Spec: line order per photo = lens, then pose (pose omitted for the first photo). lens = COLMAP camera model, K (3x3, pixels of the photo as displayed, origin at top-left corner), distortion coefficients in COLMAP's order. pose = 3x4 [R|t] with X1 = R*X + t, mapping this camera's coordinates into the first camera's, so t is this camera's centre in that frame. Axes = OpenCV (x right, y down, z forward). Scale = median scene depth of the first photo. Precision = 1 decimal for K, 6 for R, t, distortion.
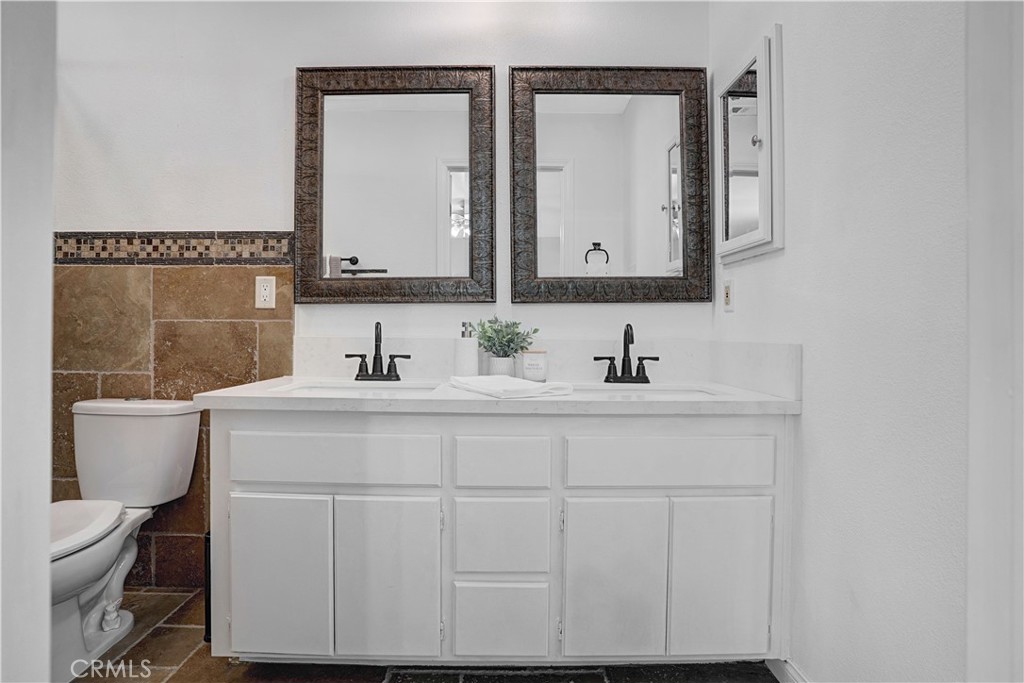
lens RADIAL K [[505.2, 0, 518.8], [0, 505.2, 337.3], [0, 0, 1]] dist [-0.068699, 0.028538]
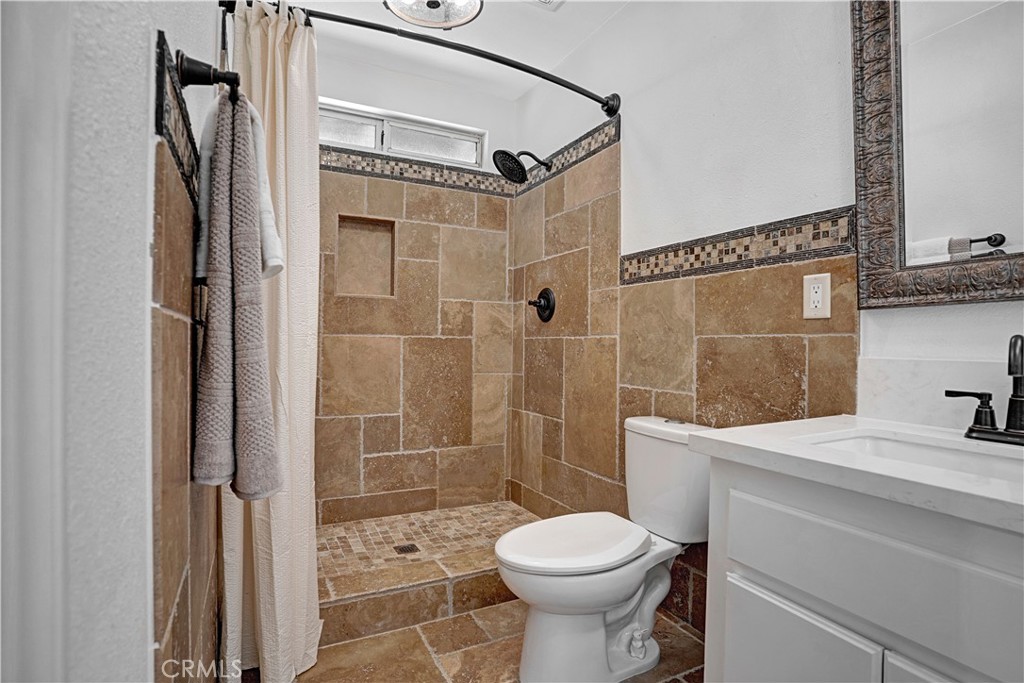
lens RADIAL K [[505.2, 0, 523.7], [0, 505.2, 341.9], [0, 0, 1]] dist [-0.068699, 0.028538]
pose [[0.427801, -0.002576, -0.903869, -0.040484], [-0.013078, 0.999874, -0.009040, -0.012083], [0.903778, 0.015689, 0.427713, 0.309793]]
